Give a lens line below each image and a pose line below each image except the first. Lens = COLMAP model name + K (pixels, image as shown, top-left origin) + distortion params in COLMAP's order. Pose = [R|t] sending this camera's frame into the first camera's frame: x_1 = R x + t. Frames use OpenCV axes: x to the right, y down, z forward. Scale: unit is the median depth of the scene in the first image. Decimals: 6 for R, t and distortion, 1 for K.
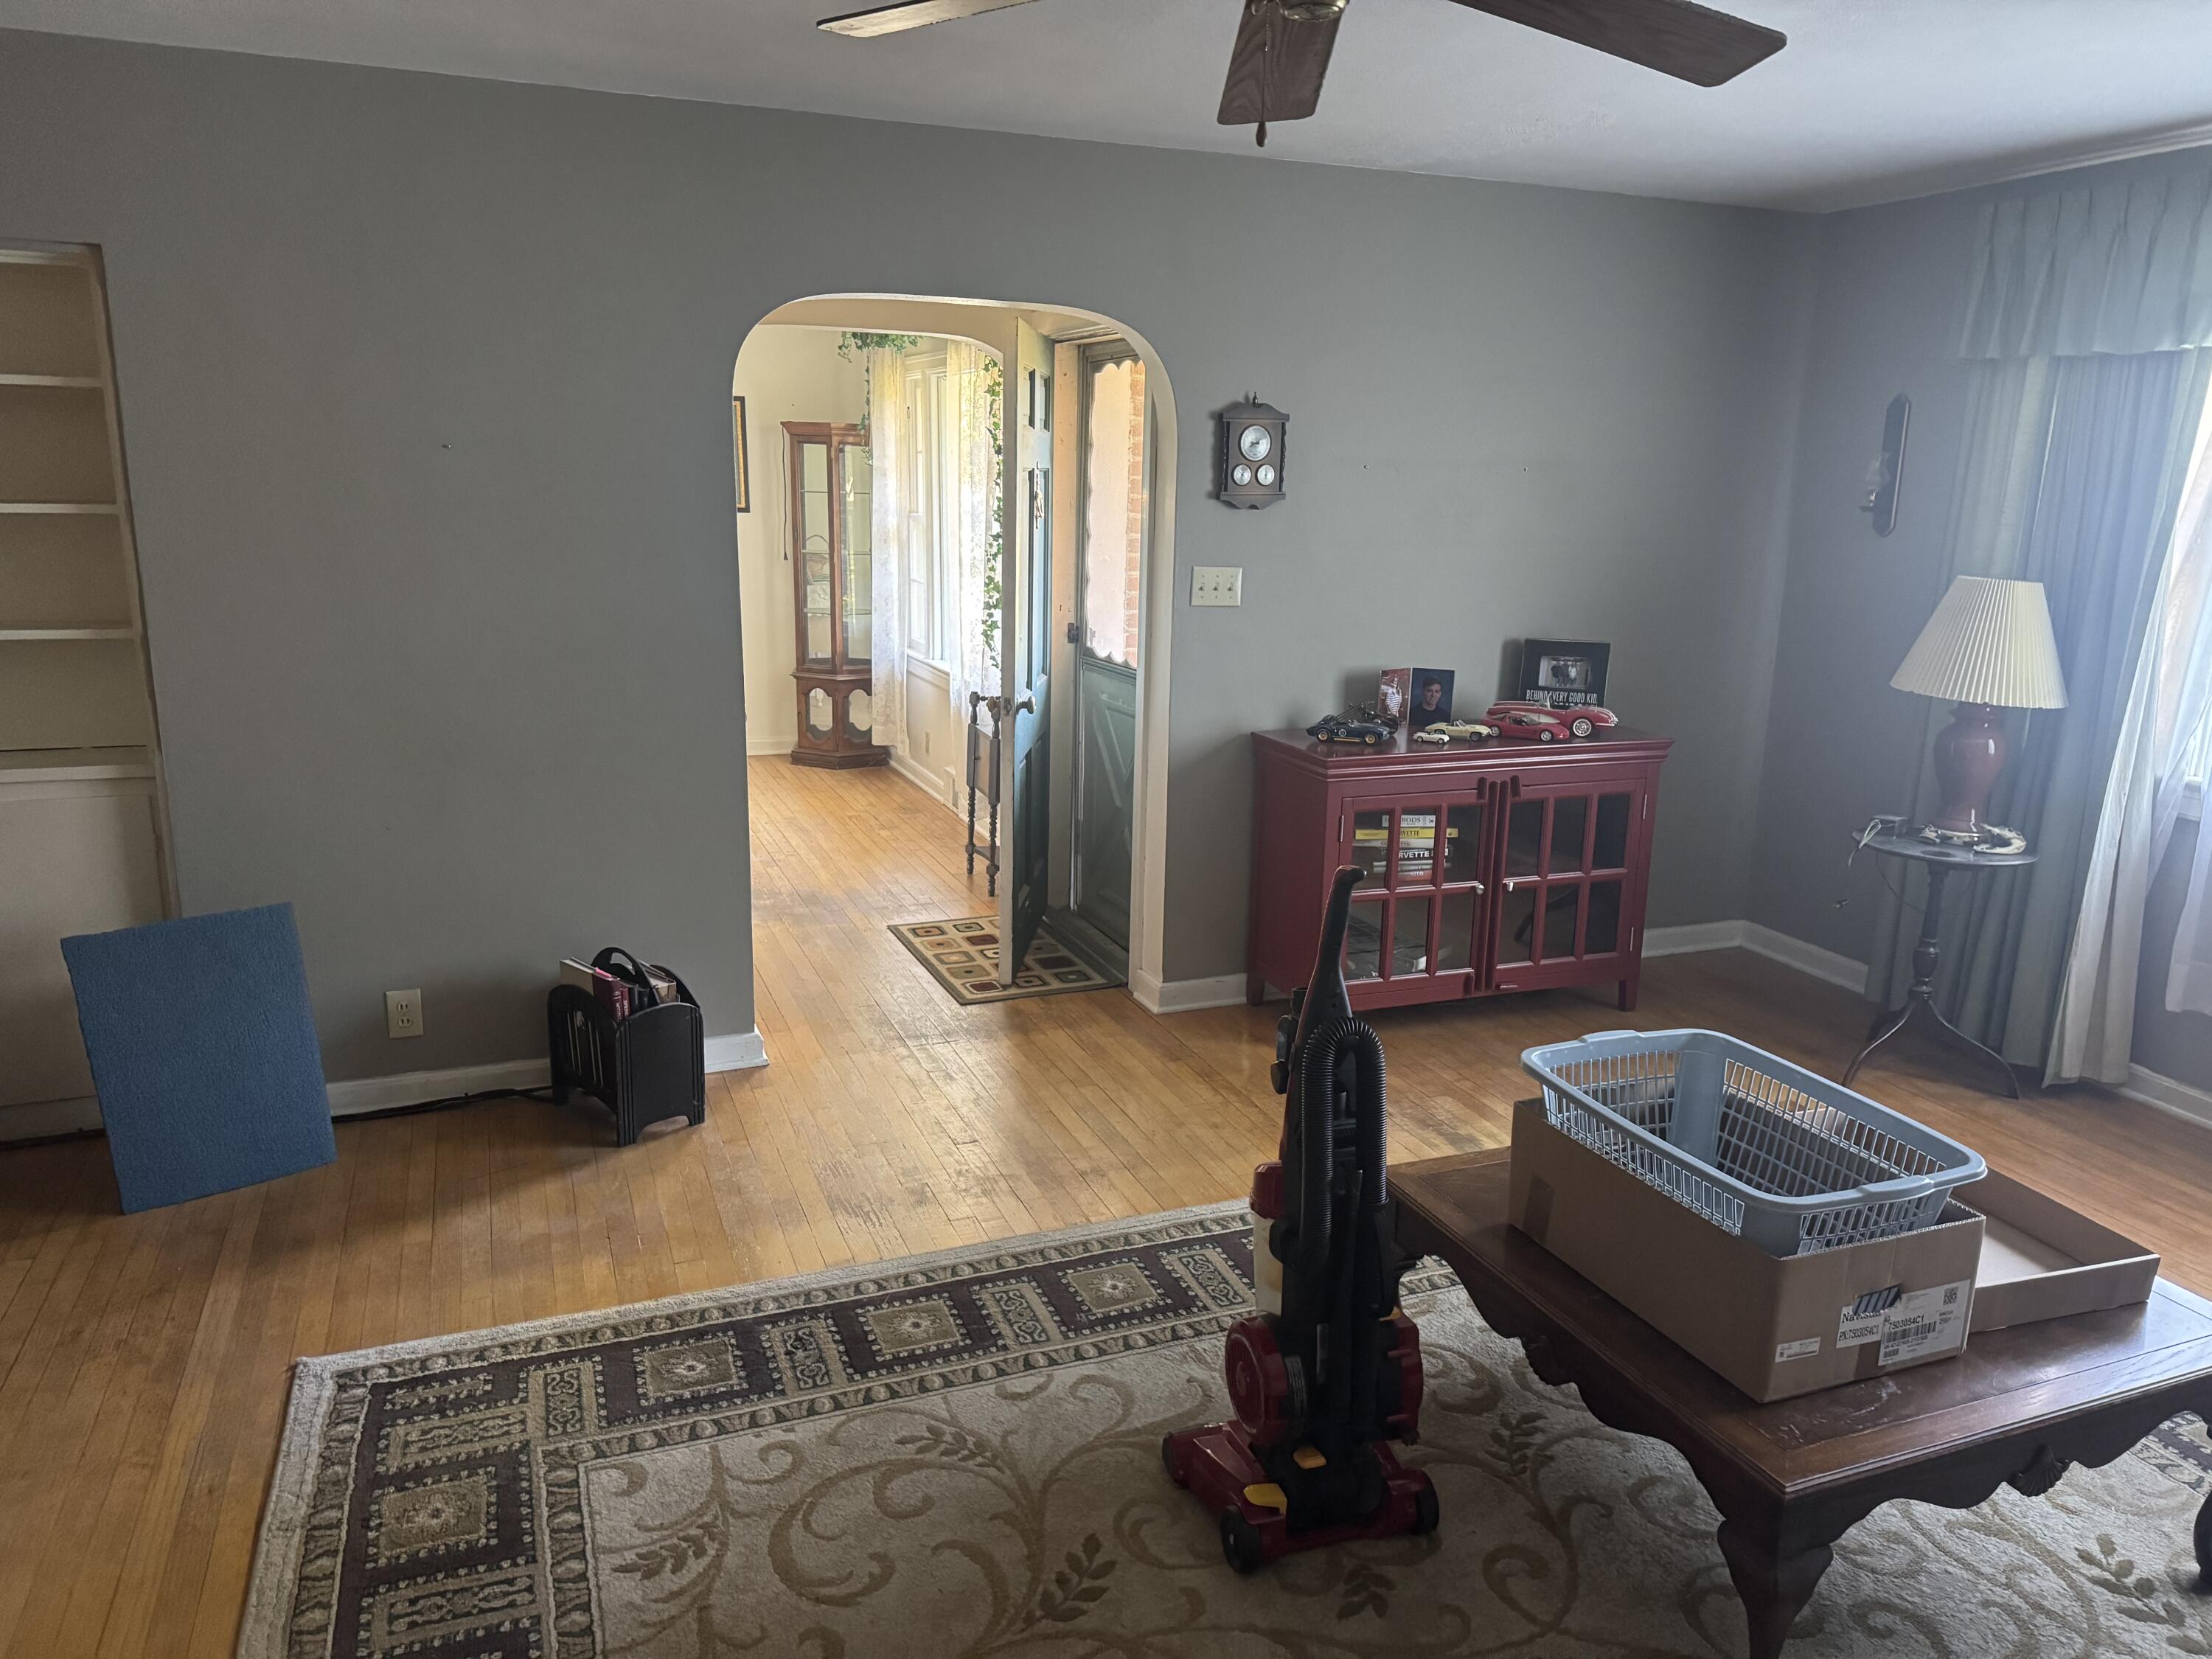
lens RADIAL K [[1531.8, 0, 1104.2], [0, 1531.8, 816.6], [0, 0, 1]] dist [0.028150, -0.034992]
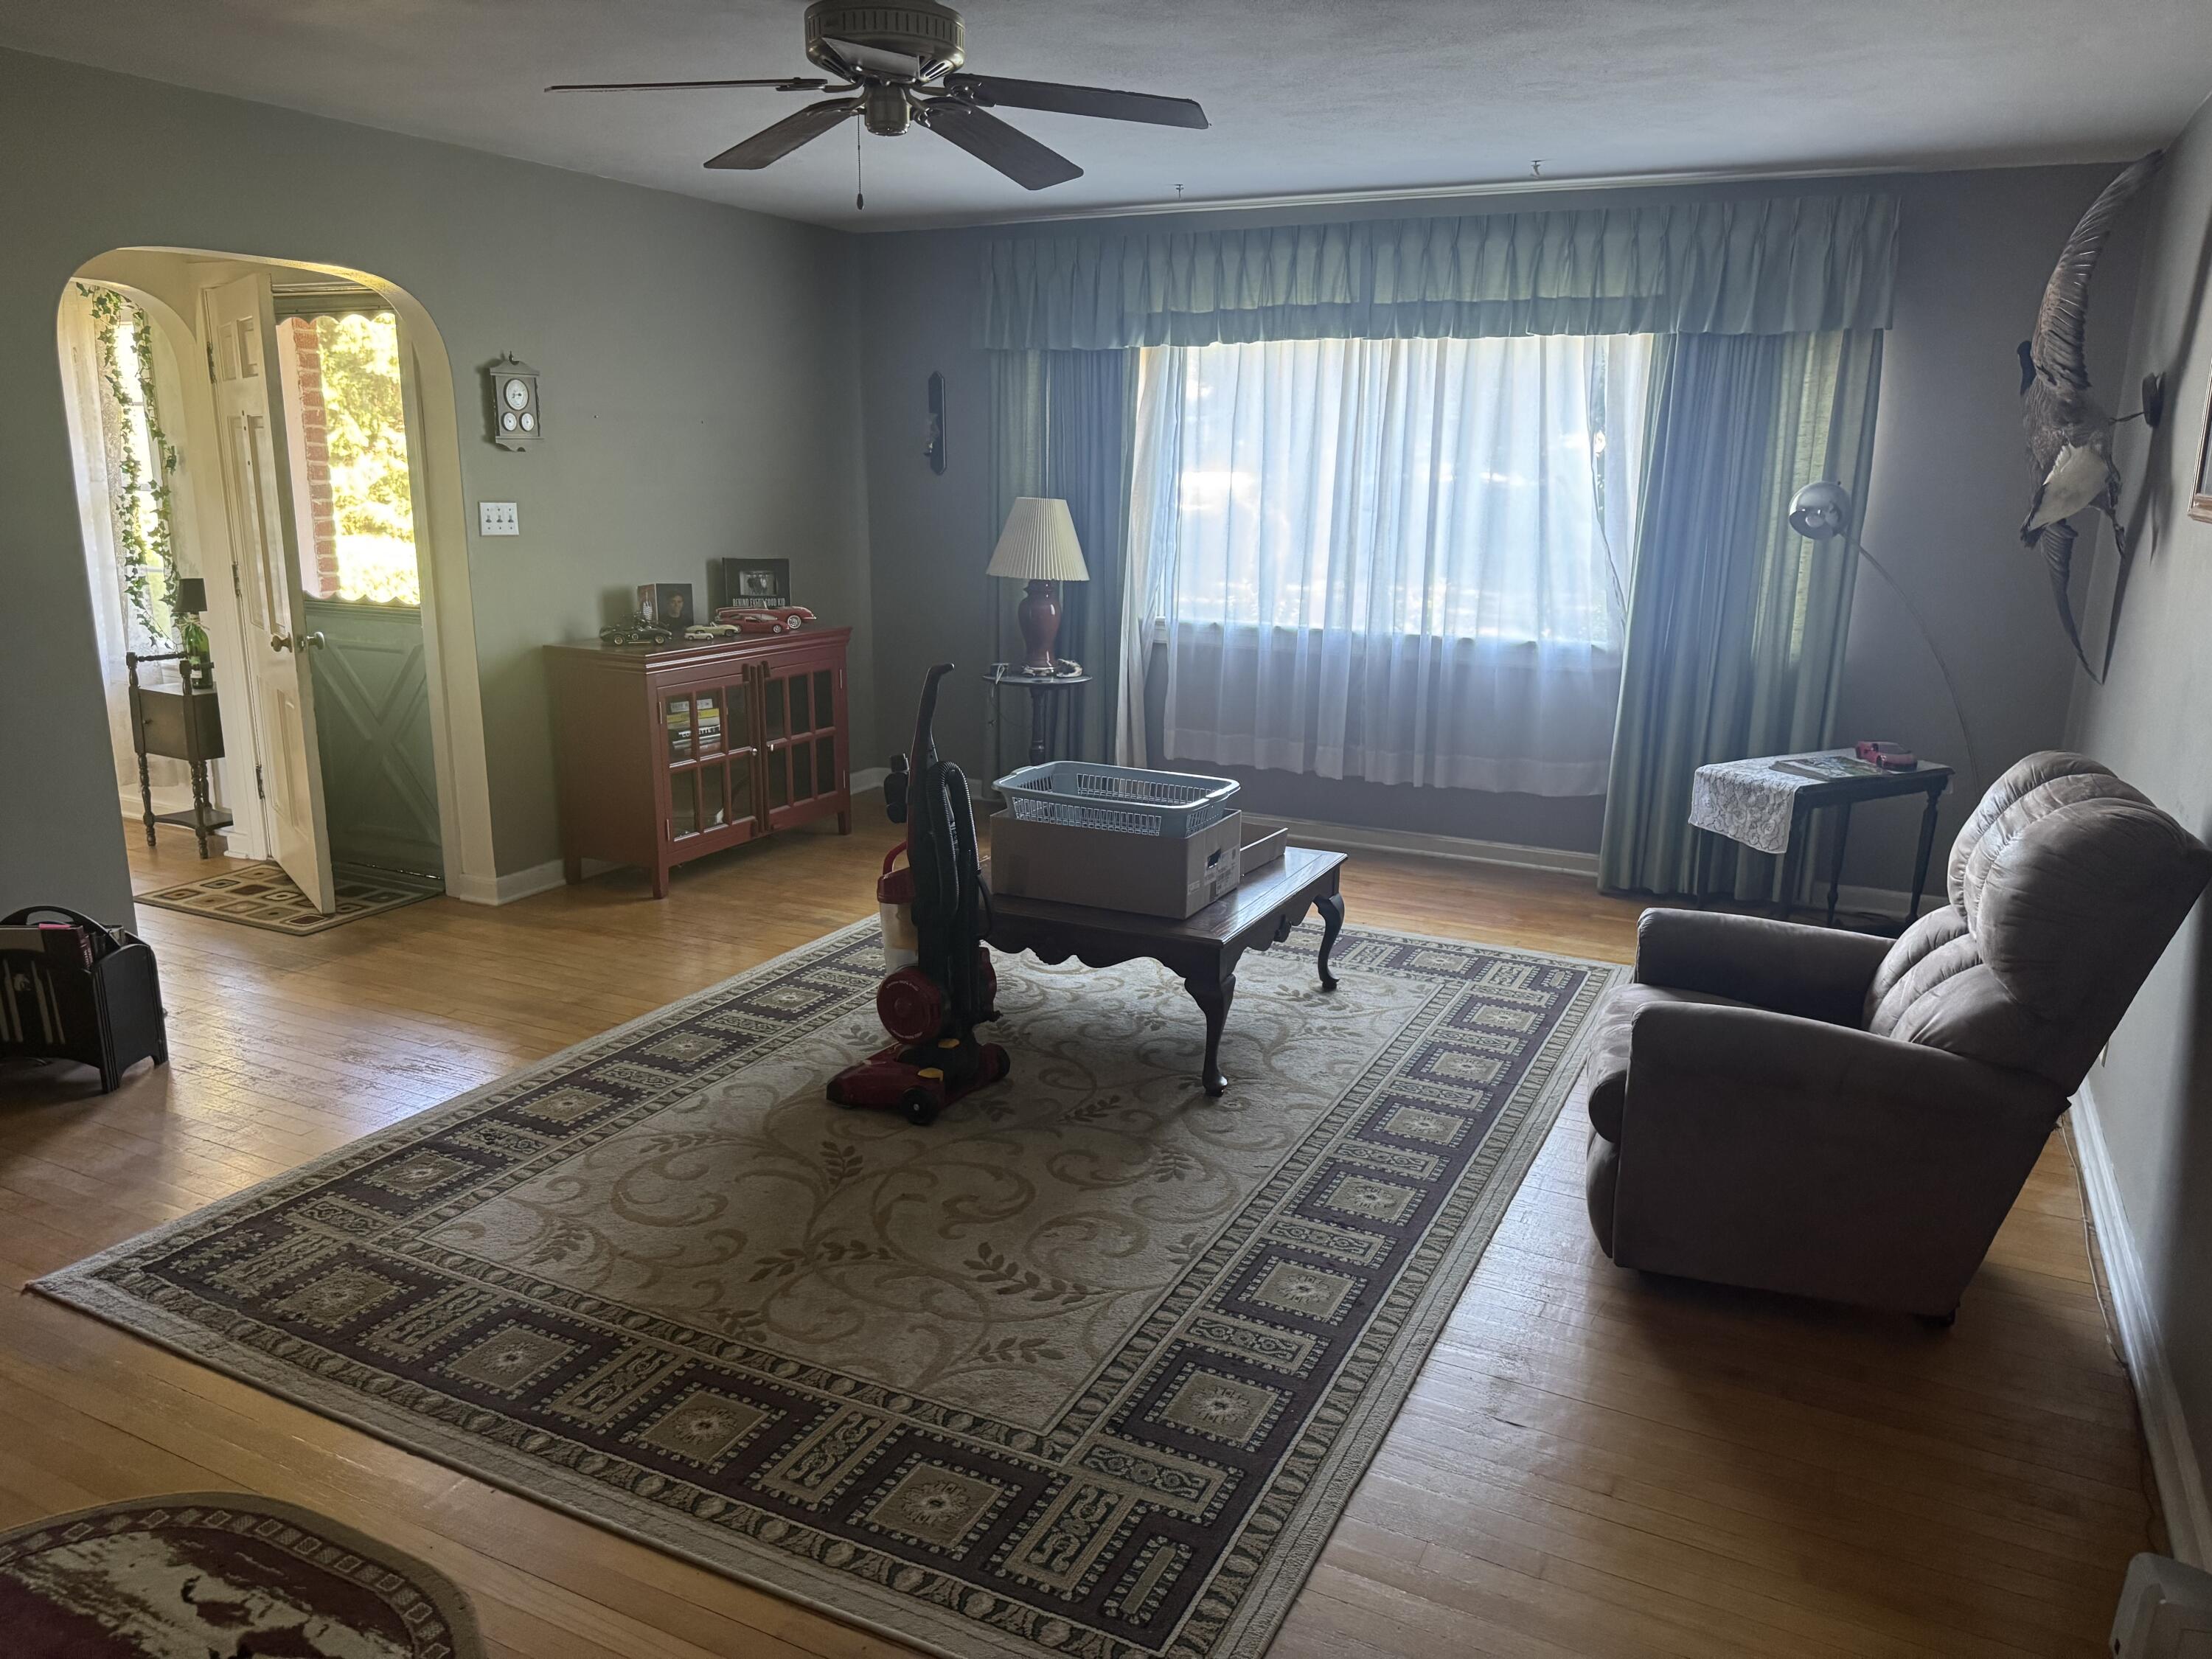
lens RADIAL K [[1531.8, 0, 1115.8], [0, 1531.8, 840.5], [0, 0, 1]] dist [0.028150, -0.034992]
pose [[0.735524, -0.169981, 0.655828, -0.396079], [0.146656, 0.985009, 0.090823, 0.049670], [-0.661435, 0.029379, 0.749427, -0.162213]]
